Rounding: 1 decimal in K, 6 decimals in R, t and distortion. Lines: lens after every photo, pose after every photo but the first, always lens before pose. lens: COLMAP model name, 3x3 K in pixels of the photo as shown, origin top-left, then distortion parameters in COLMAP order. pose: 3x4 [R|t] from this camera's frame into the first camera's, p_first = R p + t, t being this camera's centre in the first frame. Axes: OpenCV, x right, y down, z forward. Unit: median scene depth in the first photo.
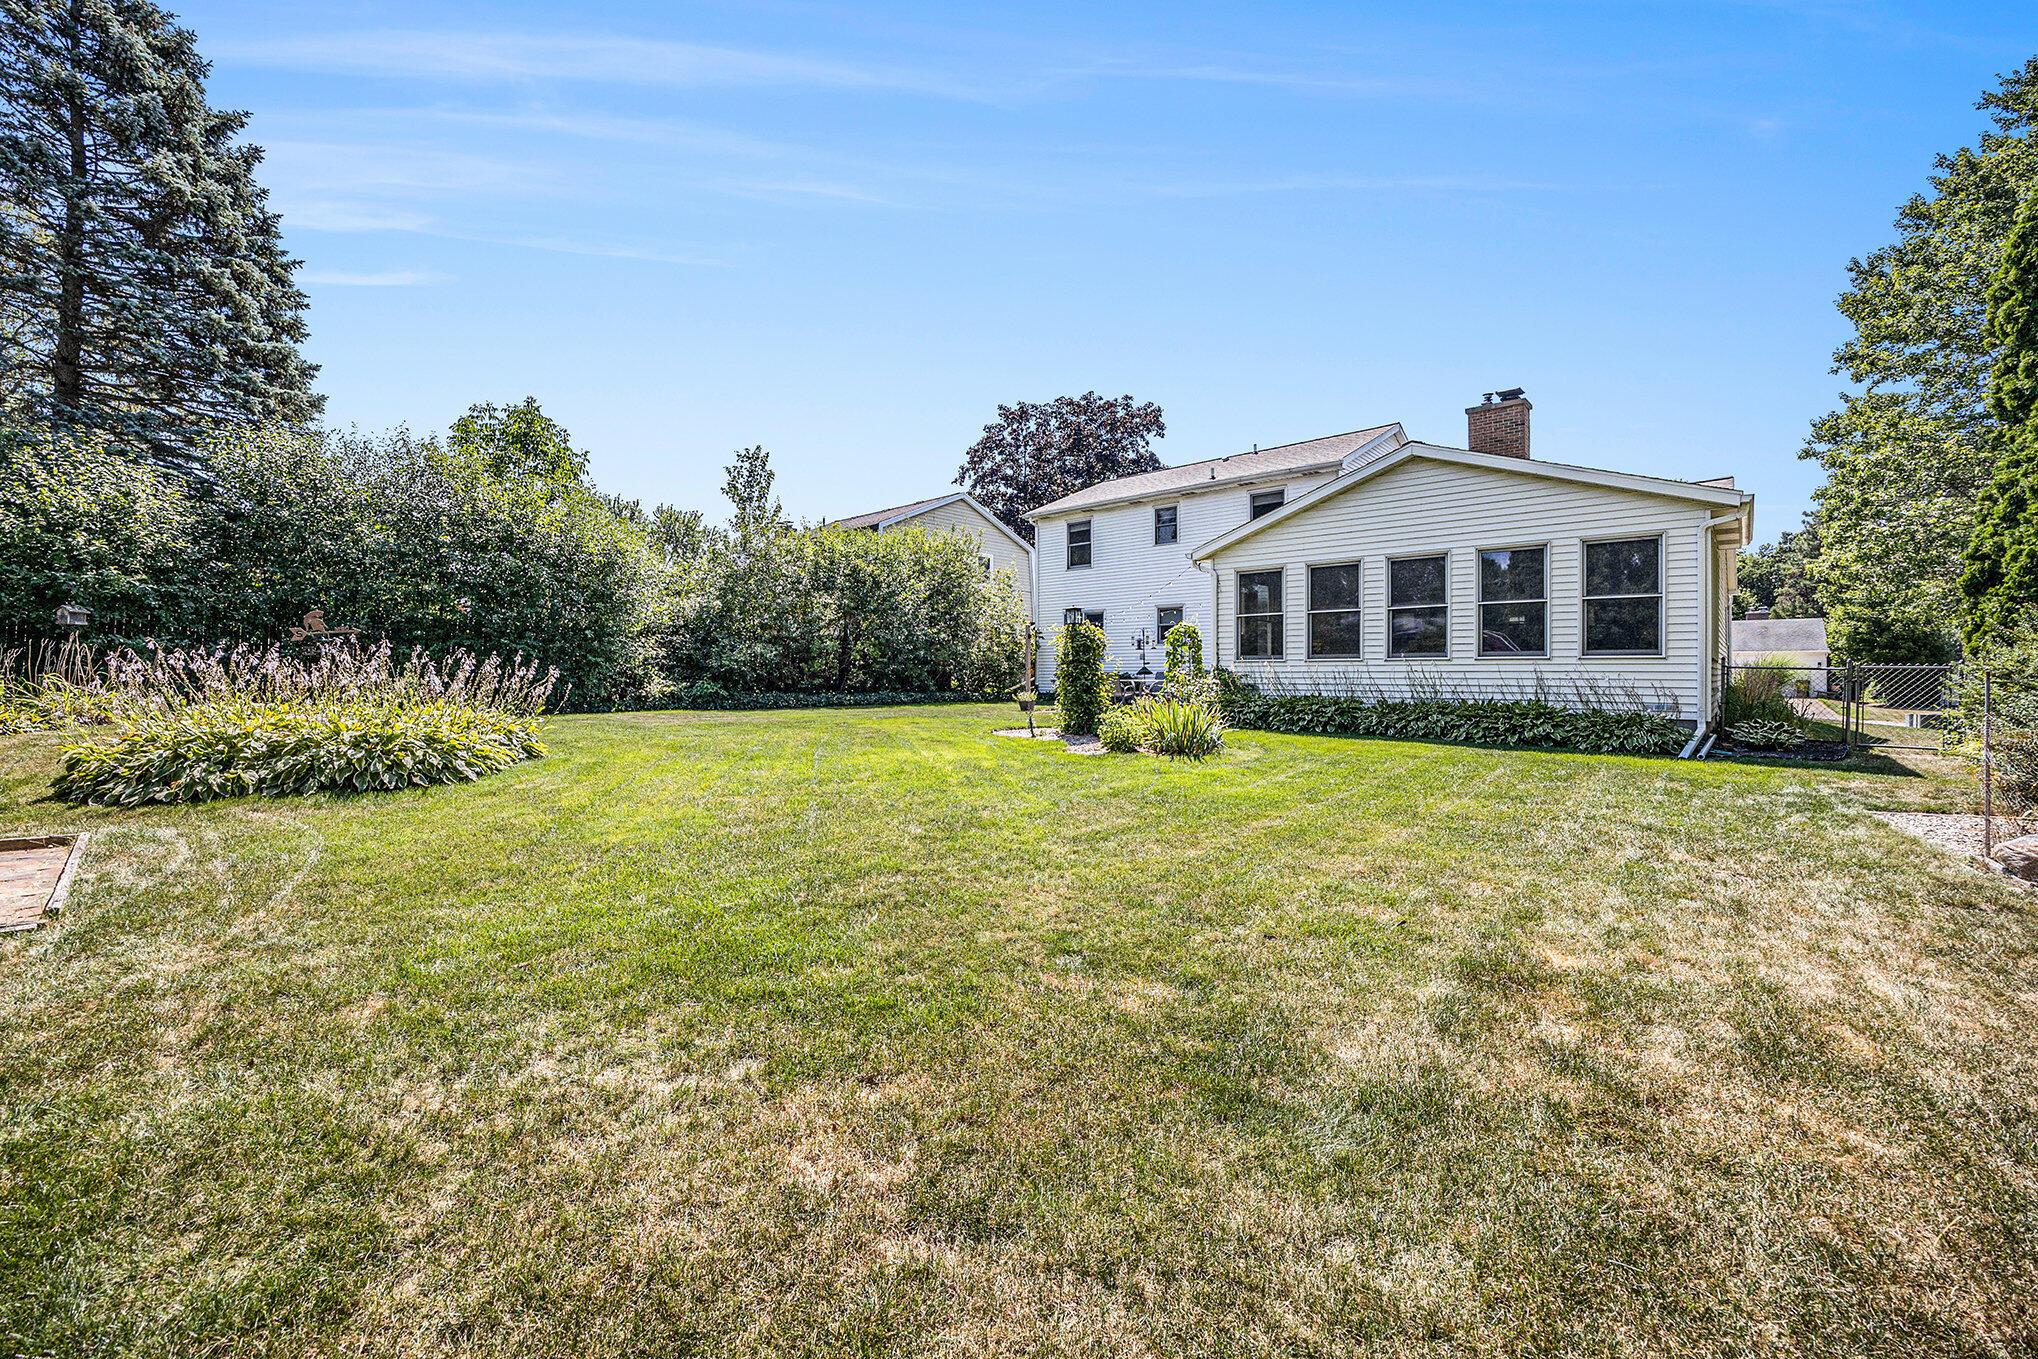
lens RADIAL K [[809.5, 0, 1025.0], [0, 809.5, 677.1], [0, 0, 1]] dist [-0.015480, 0.000769]
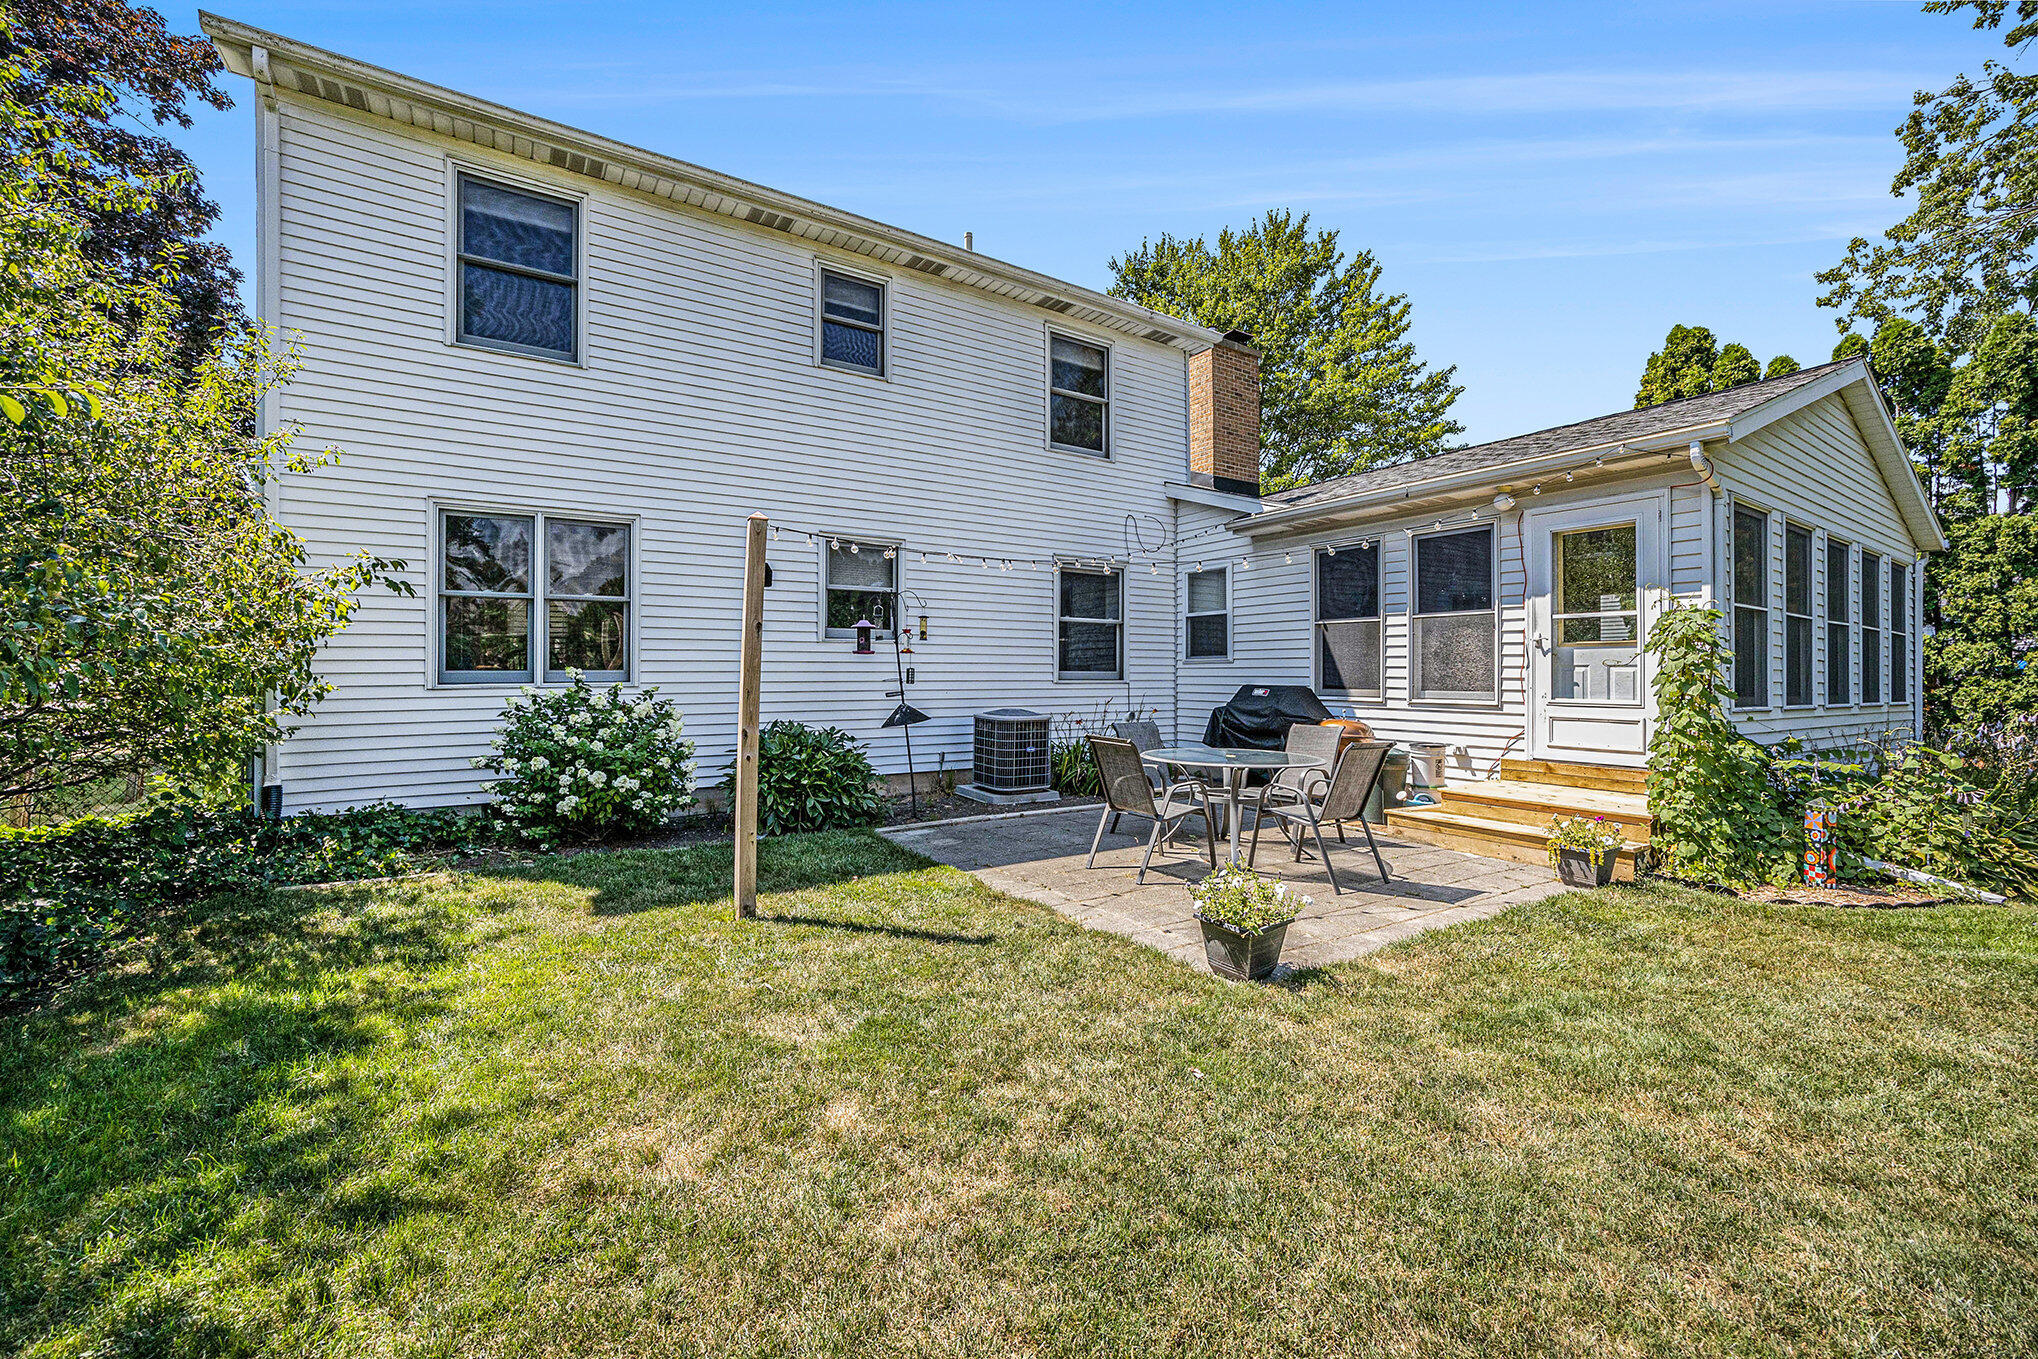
lens RADIAL K [[809.5, 0, 995.0], [0, 809.5, 674.8], [0, 0, 1]] dist [-0.015480, 0.000769]
pose [[0.309342, 0.006857, 0.950926, -0.159920], [0.000466, 0.999973, -0.007362, -0.022353], [-0.950951, 0.002720, 0.309330, 0.828881]]
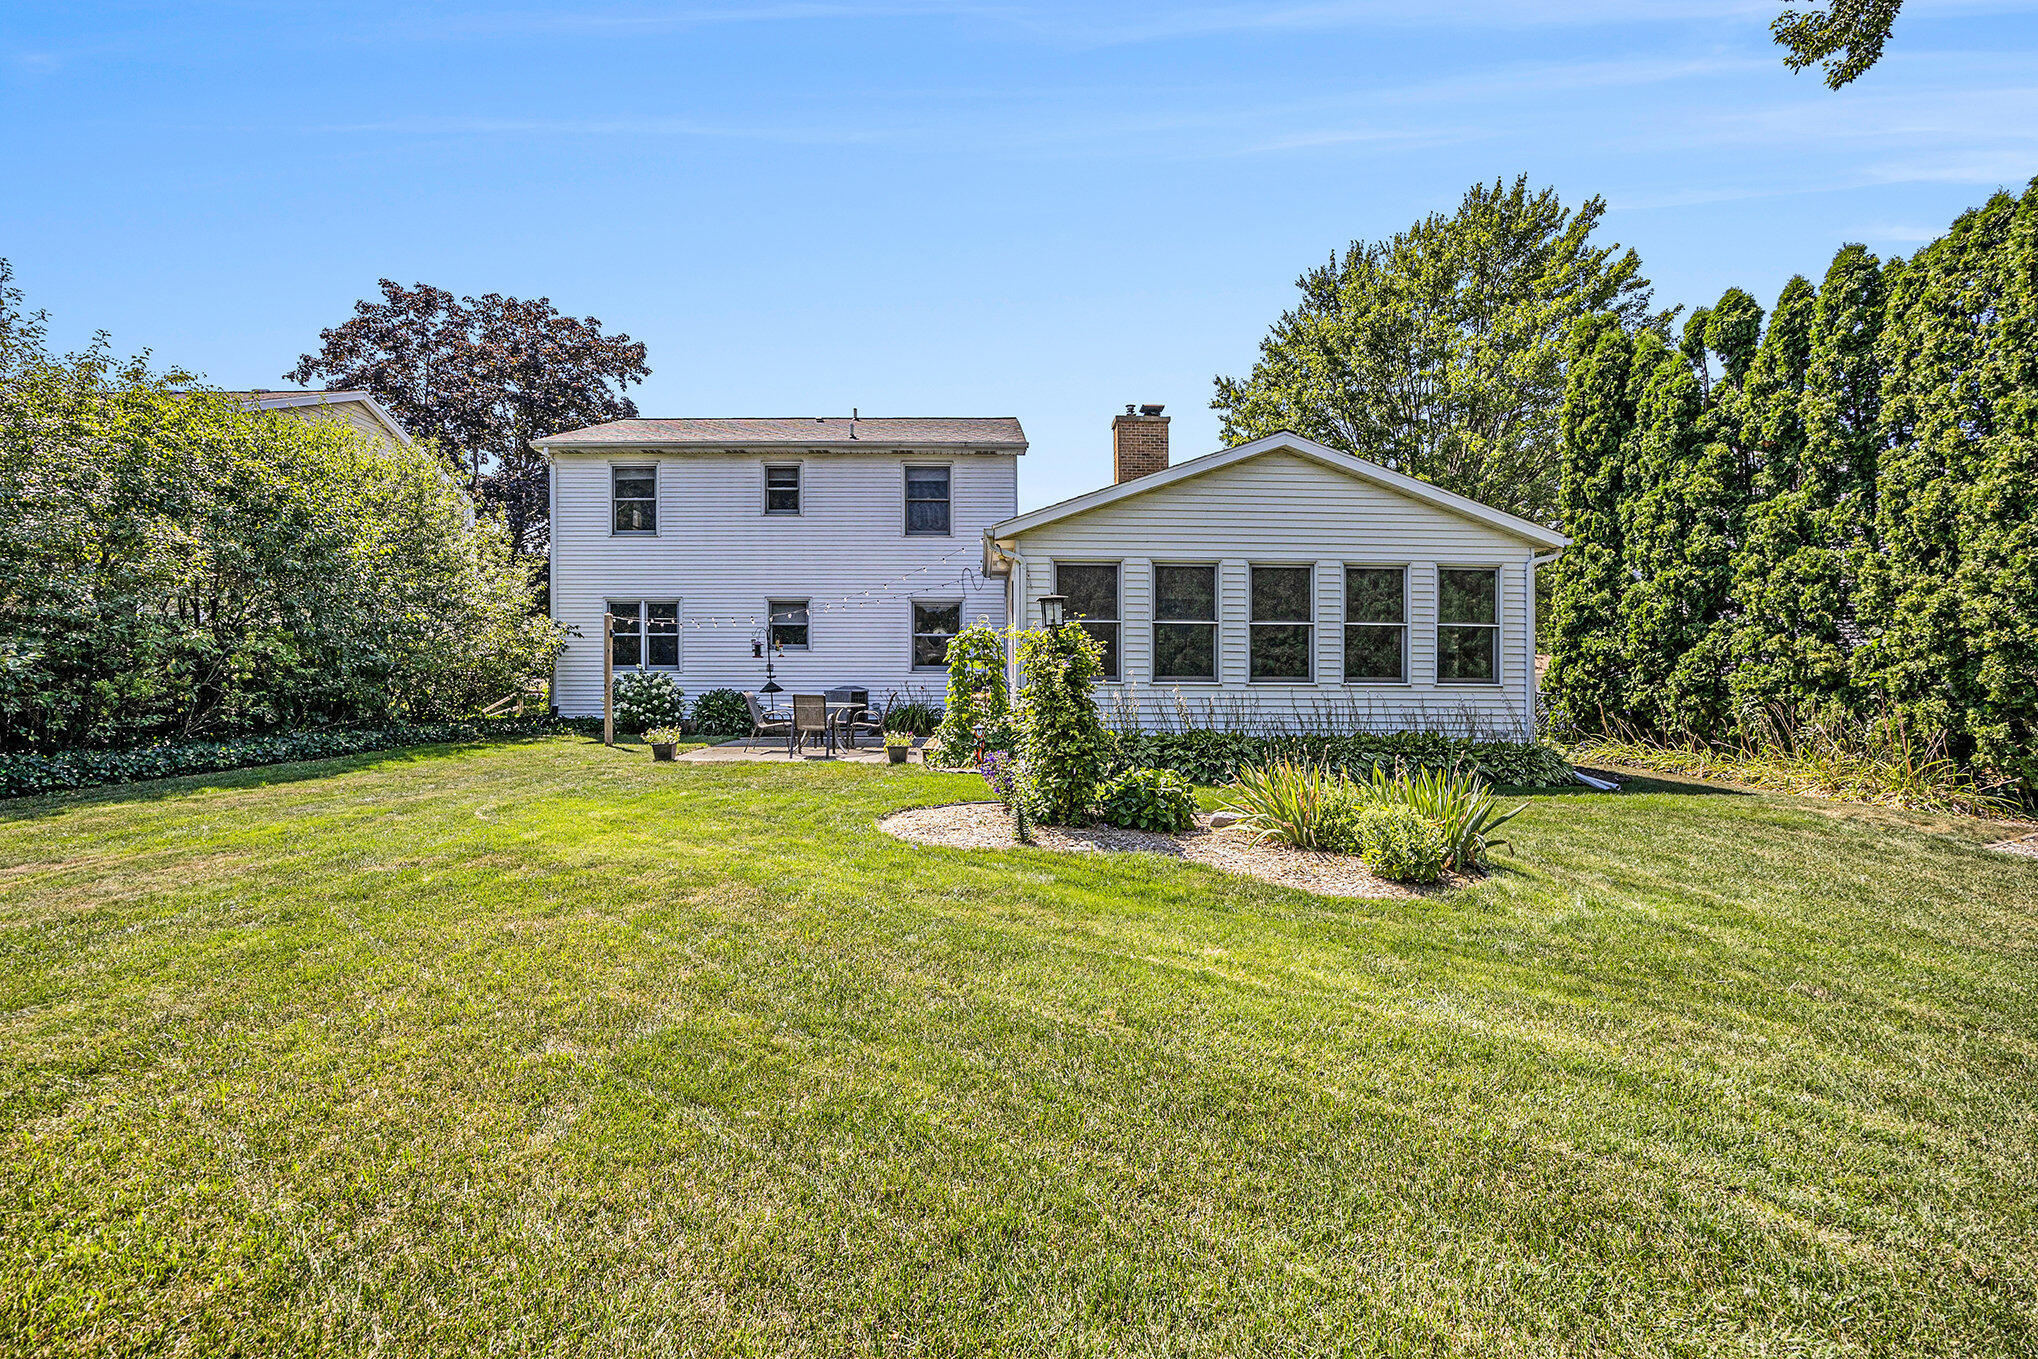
lens RADIAL K [[809.5, 0, 1006.1], [0, 809.5, 672.4], [0, 0, 1]] dist [-0.015480, 0.000769]
pose [[0.743365, 0.003331, 0.668877, -0.170144], [-0.001872, 0.999994, -0.002899, -0.017982], [-0.668883, 0.000903, 0.743367, 0.311285]]
